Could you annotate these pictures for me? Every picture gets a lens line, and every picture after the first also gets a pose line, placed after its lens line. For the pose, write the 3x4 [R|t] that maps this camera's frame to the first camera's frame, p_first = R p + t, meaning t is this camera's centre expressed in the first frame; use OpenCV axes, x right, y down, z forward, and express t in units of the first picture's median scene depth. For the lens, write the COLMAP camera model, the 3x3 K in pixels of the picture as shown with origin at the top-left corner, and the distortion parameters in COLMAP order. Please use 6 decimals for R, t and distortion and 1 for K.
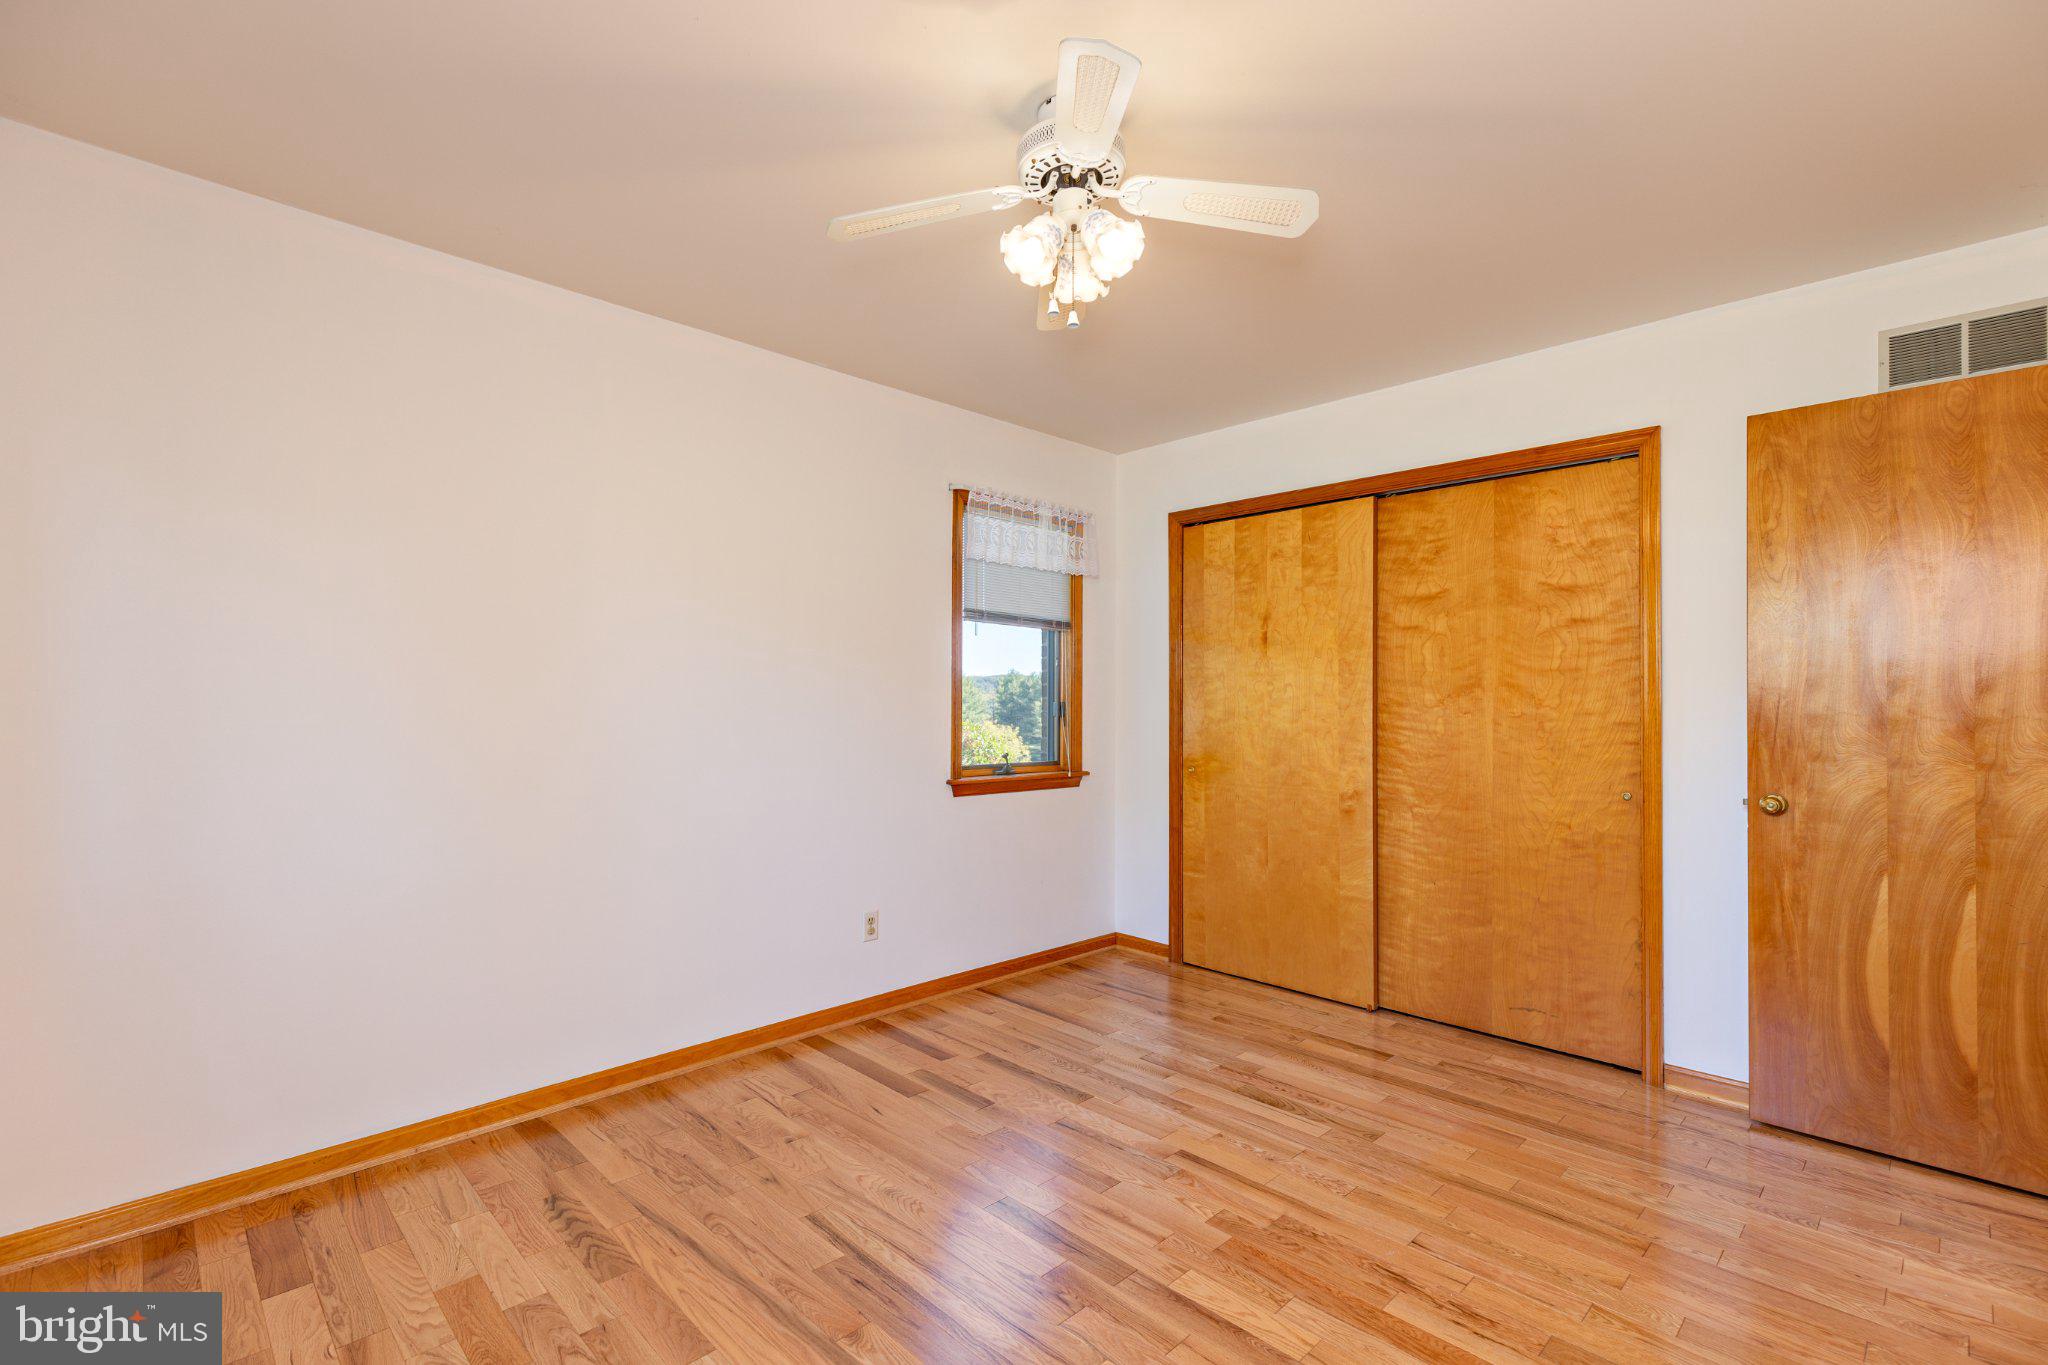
lens RADIAL K [[915.5, 0, 1034.6], [0, 915.5, 695.0], [0, 0, 1]] dist [0.004255, 0.000273]
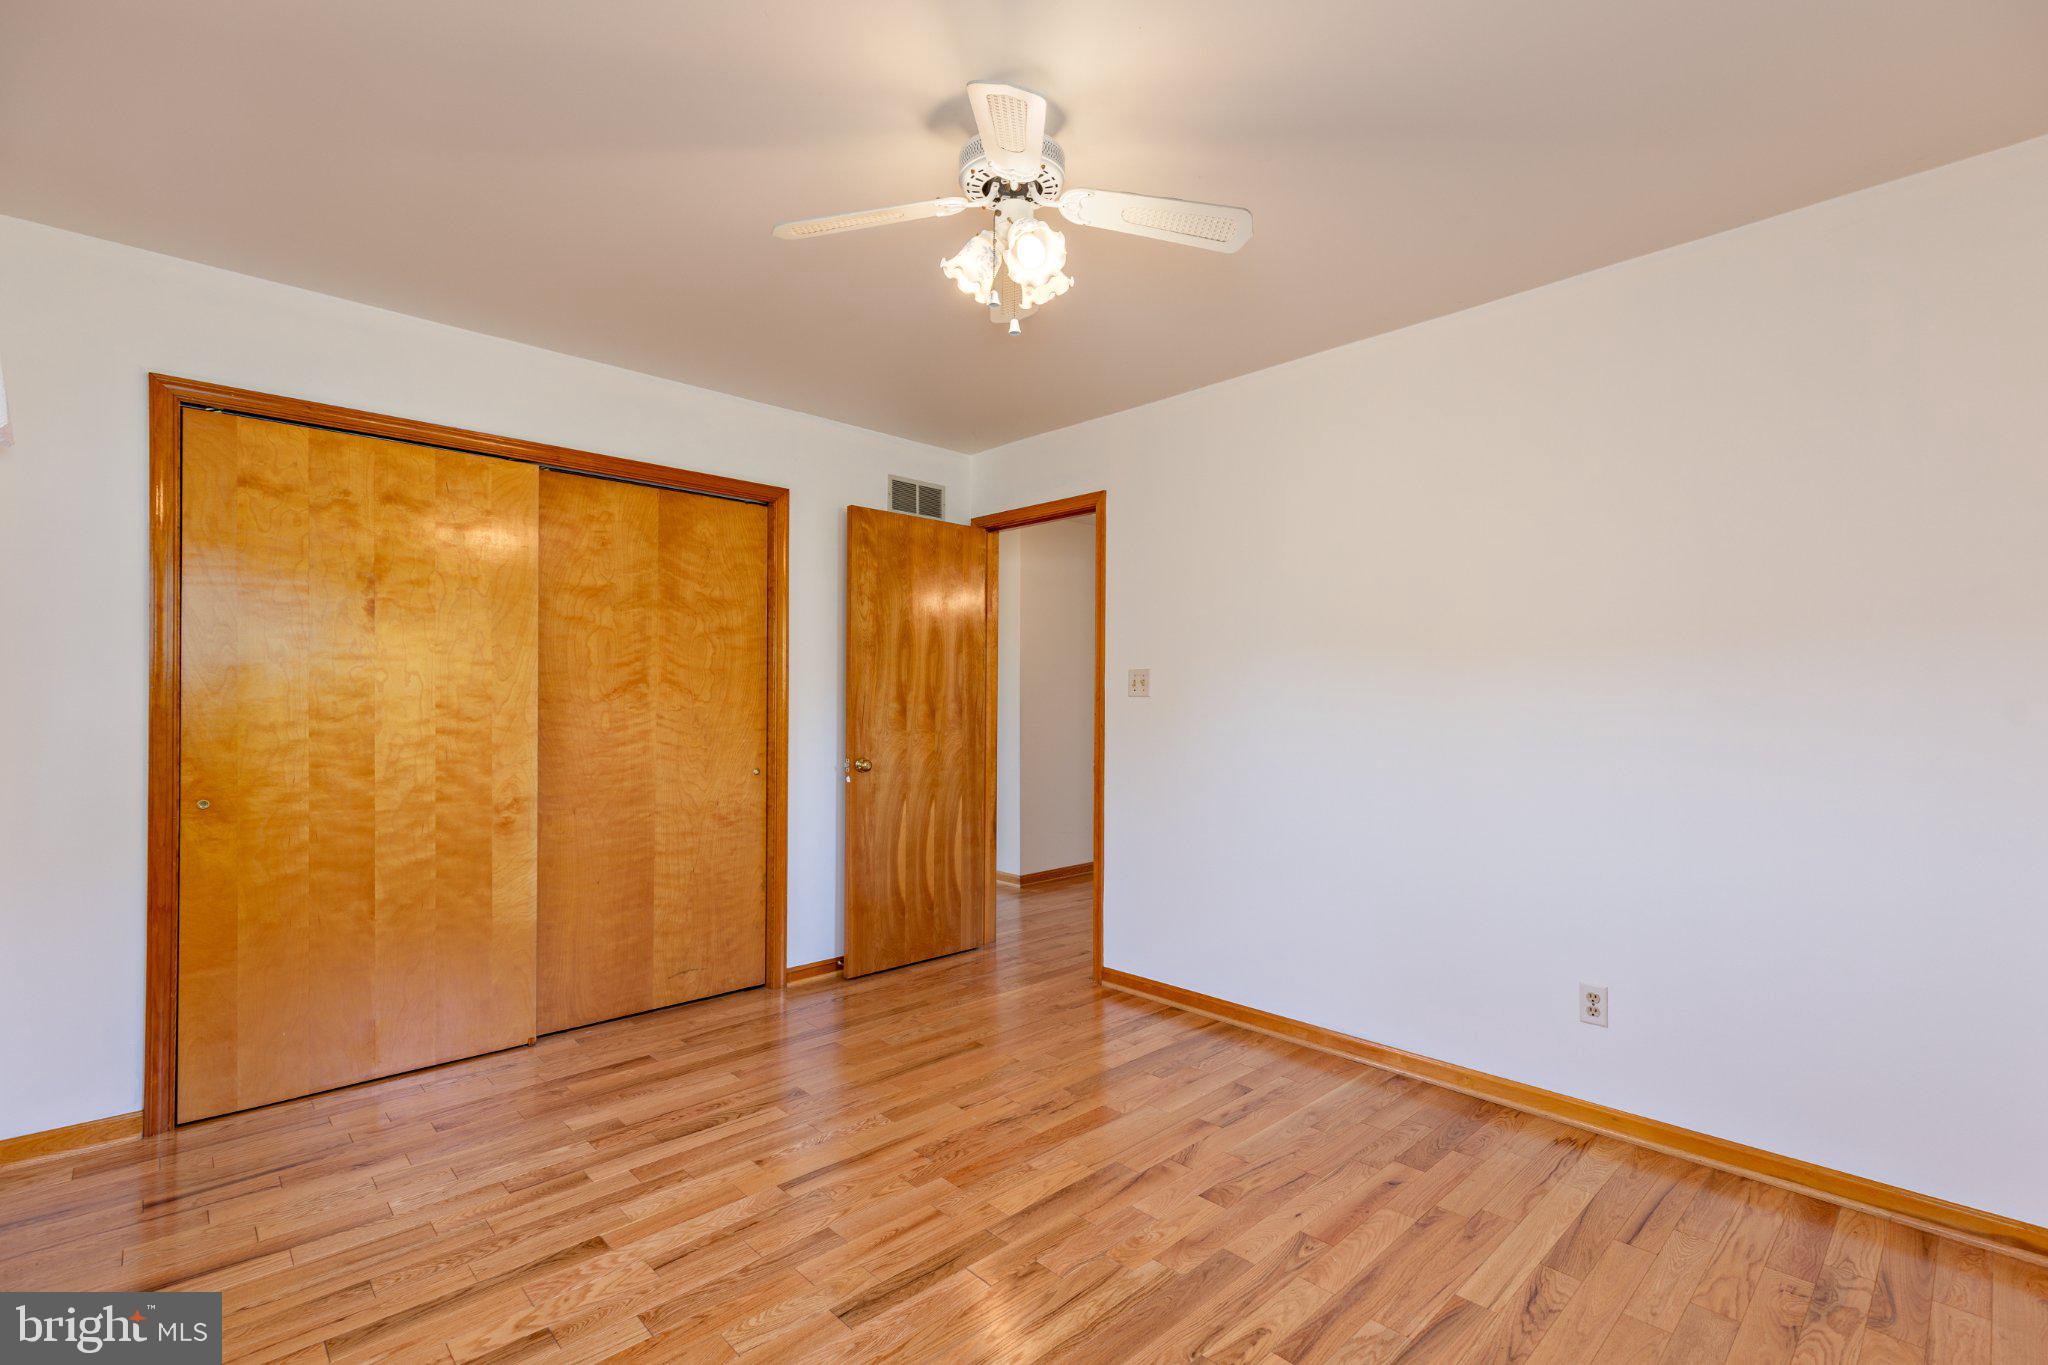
lens RADIAL K [[915.5, 0, 1034.6], [0, 915.5, 695.0], [0, 0, 1]] dist [0.004255, 0.000273]
pose [[0.017902, 0.004087, 0.999831, -0.597220], [-0.010892, 0.999933, -0.003892, 0.005020], [-0.999780, -0.010820, 0.017946, 0.580260]]
